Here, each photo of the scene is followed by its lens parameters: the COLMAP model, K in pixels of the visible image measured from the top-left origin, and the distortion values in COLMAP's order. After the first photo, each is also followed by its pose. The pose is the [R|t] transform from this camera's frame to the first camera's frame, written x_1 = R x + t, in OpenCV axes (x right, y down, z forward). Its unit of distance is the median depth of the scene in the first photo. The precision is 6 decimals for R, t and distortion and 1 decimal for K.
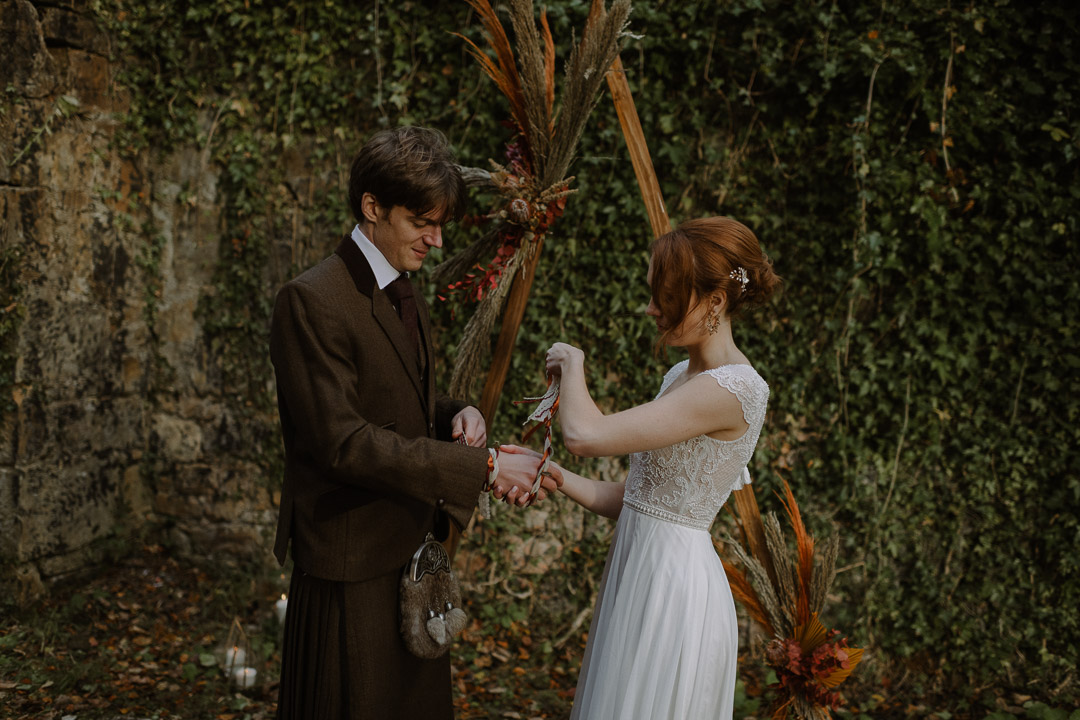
lens RADIAL K [[1099.0, 0, 542.0], [0, 1099.0, 361.8], [0, 0, 1]] dist [-0.008039, -0.000602]
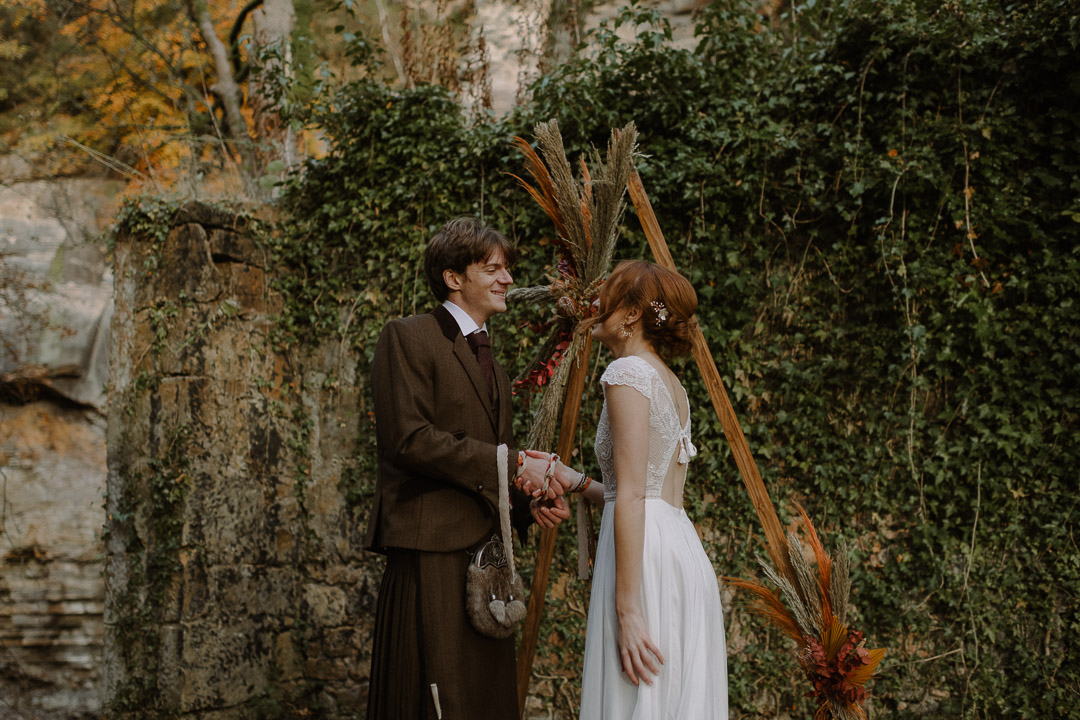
lens RADIAL K [[1199.1, 0, 540.0], [0, 1199.1, 360.0], [0, 0, 1]] dist [-0.012951, 0.021143]
pose [[0.982185, -0.088950, -0.165529, 0.103912], [0.048117, 0.970552, -0.236038, 0.144735], [0.181650, 0.223868, 0.957542, -0.157415]]
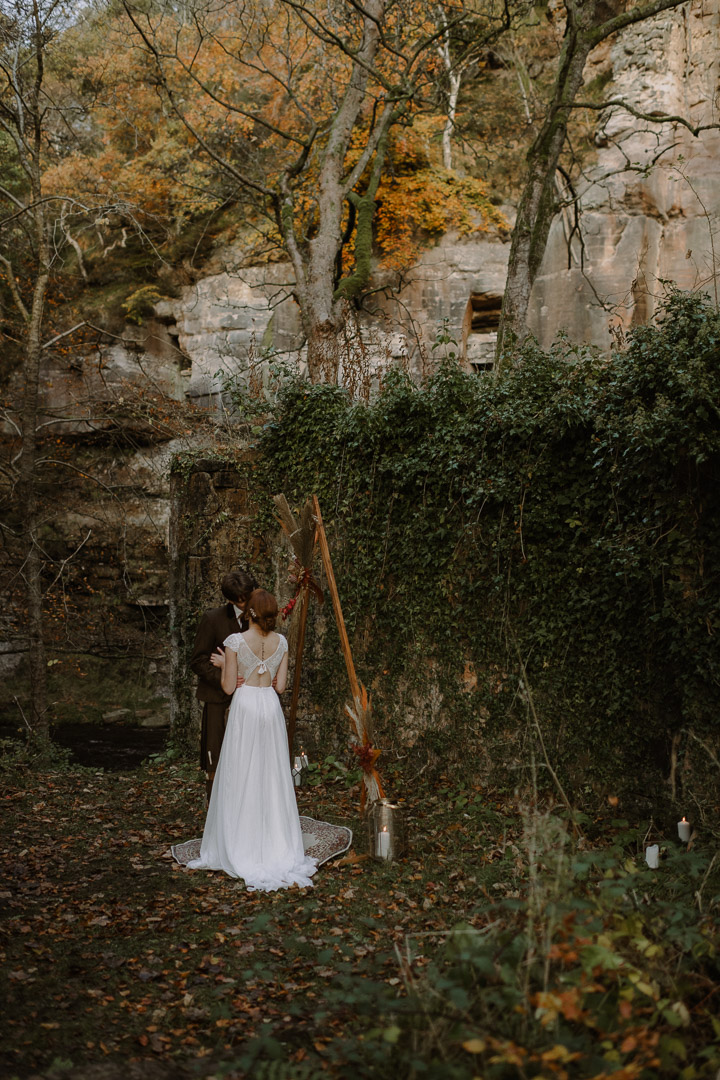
lens RADIAL K [[1110.4, 0, 360.0], [0, 1110.4, 540.0], [0, 0, 1]] dist [-0.012193, -0.006795]
pose [[0.865976, -0.043944, -0.498150, 0.912856], [0.000510, 0.996209, -0.086992, -0.000794], [0.500085, 0.075079, 0.862716, -0.760329]]
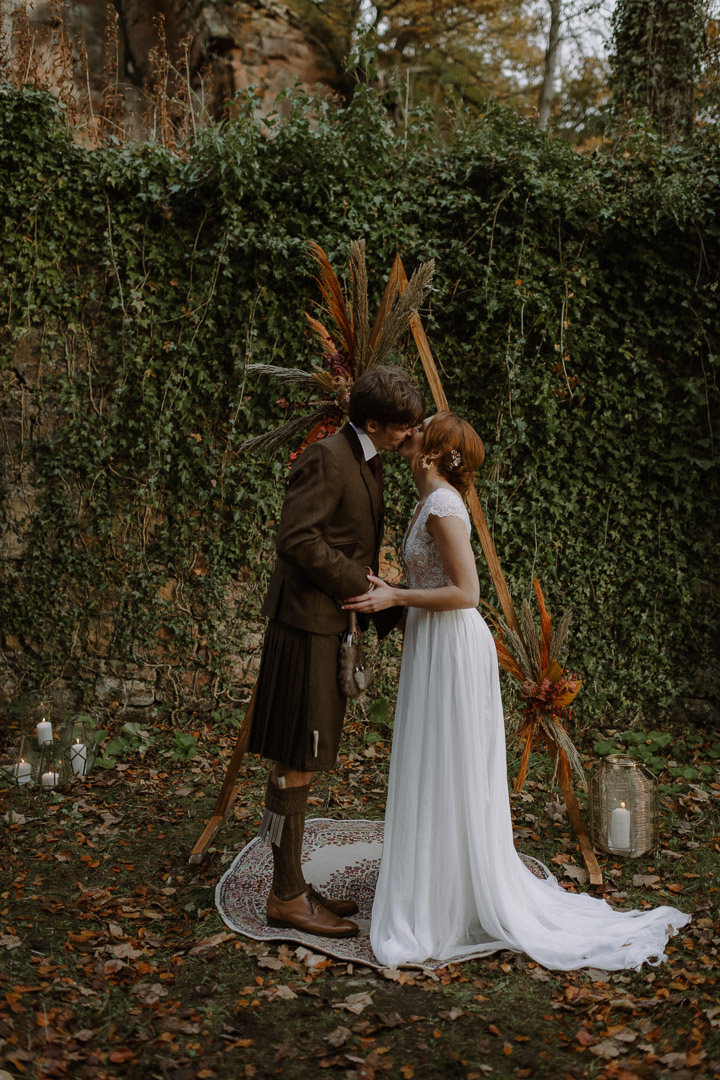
lens RADIAL K [[1066.6, 0, 360.0], [0, 1066.6, 540.0], [0, 0, 1]] dist [-0.012107, 0.000957]
pose [[0.935516, -0.027414, 0.352219, -0.320414], [0.026516, 0.999621, 0.007376, 0.021696], [-0.352288, 0.002439, 0.935888, -0.197036]]
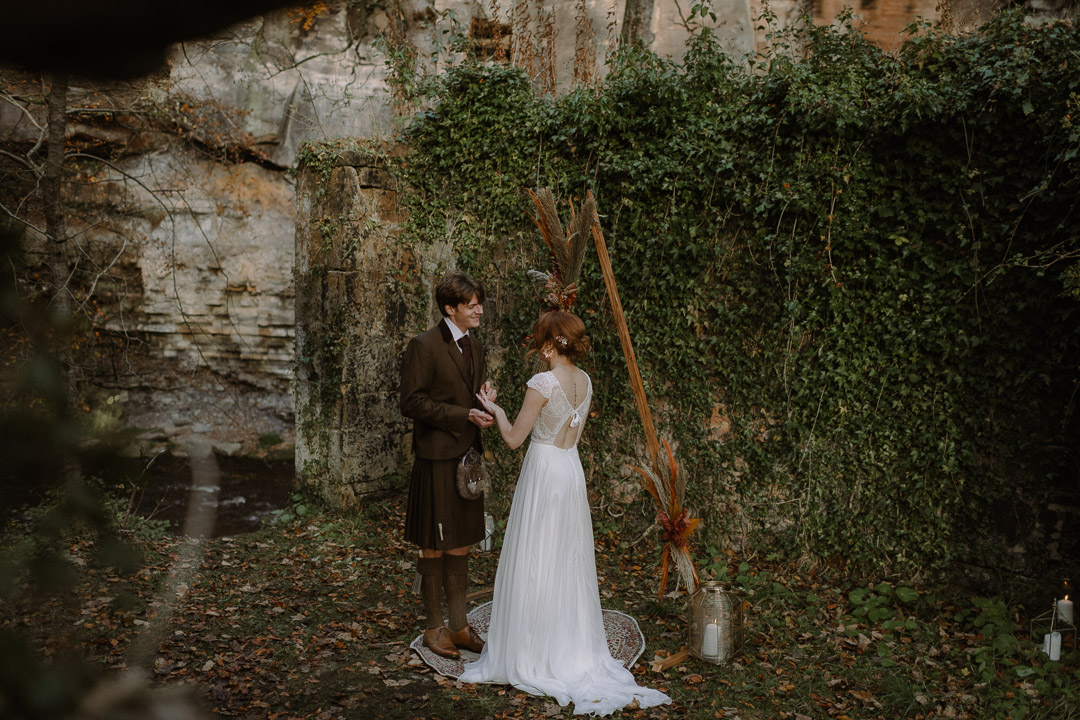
lens RADIAL K [[1066.6, 0, 540.0], [0, 1066.6, 360.0], [0, 0, 1]] dist [-0.012107, 0.000957]
pose [[0.953901, 0.008928, -0.299989, 0.347548], [-0.011937, 0.999895, -0.008198, -0.005994], [0.299884, 0.011401, 0.953907, -0.556956]]
